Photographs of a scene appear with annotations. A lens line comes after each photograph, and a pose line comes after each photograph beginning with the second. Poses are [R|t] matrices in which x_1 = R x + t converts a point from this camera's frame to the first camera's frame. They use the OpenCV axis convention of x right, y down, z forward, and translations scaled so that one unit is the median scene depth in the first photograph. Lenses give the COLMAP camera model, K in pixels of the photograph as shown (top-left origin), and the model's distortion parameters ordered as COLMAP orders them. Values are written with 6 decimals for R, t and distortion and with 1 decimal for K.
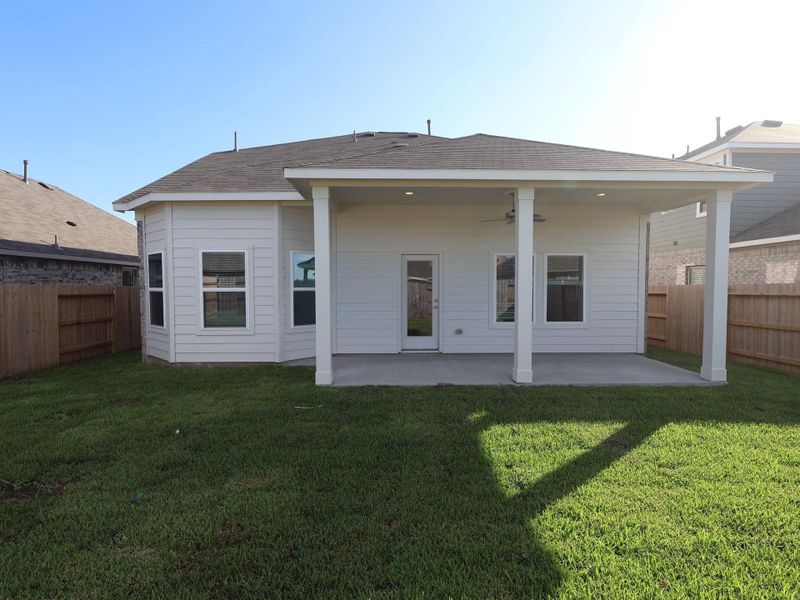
lens RADIAL K [[445.3, 0, 398.6], [0, 445.3, 301.3], [0, 0, 1]] dist [-0.002033, -0.000638]
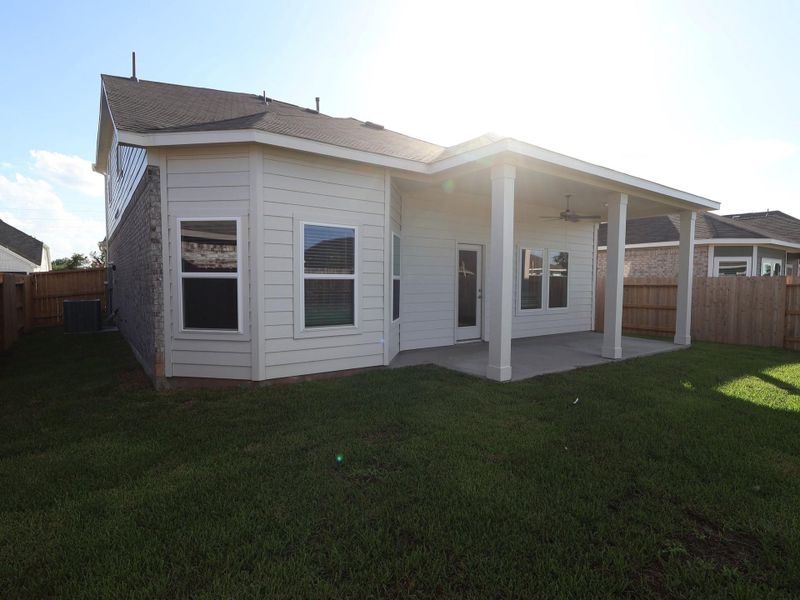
lens RADIAL K [[445.3, 0, 398.6], [0, 445.3, 298.3], [0, 0, 1]] dist [-0.002033, -0.000638]
pose [[0.814728, -0.015384, 0.579639, -0.687726], [0.009397, 0.999867, 0.013328, 0.001679], [-0.579767, -0.005411, 0.814765, 0.291263]]
